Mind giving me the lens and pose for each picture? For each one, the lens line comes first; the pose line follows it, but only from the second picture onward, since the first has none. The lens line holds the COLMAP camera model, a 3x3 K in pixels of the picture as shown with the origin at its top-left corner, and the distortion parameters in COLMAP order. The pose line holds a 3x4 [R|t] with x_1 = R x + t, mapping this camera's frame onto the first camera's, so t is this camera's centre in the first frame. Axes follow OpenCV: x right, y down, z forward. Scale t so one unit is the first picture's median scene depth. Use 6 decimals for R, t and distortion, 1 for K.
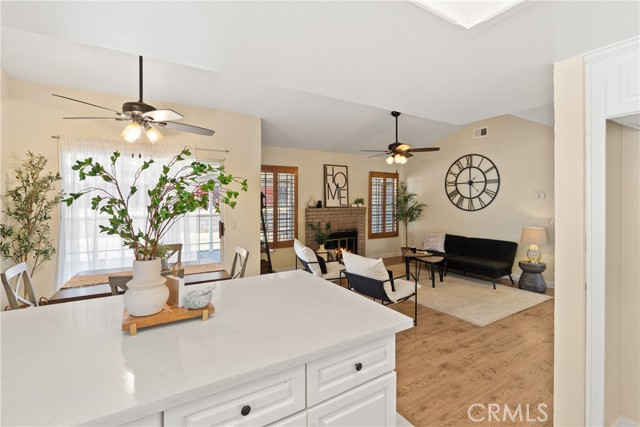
lens RADIAL K [[289.4, 0, 321.2], [0, 289.4, 200.8], [0, 0, 1]] dist [-0.001907, -0.001179]
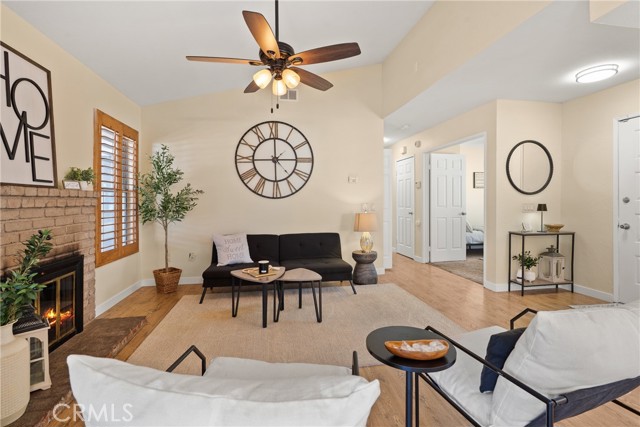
lens RADIAL K [[289.4, 0, 317.8], [0, 289.4, 202.6], [0, 0, 1]] dist [-0.001907, -0.001179]
pose [[0.371187, -0.005930, 0.928539, -0.126249], [0.010066, 0.999947, 0.002362, 0.045383], [-0.928504, 0.008470, 0.371226, 0.634899]]
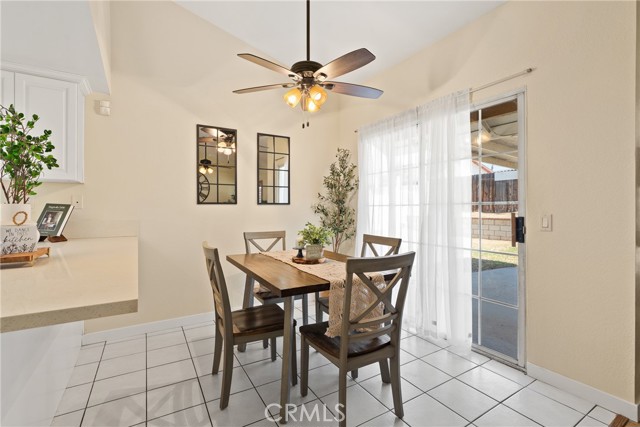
lens RADIAL K [[289.4, 0, 316.8], [0, 289.4, 213.2], [0, 0, 1]] dist [-0.001907, -0.001179]
pose [[0.002477, 0.022732, -0.999739, 0.104433], [-0.007521, 0.999714, 0.022712, 0.038695], [0.999969, 0.007463, 0.002647, 0.456452]]
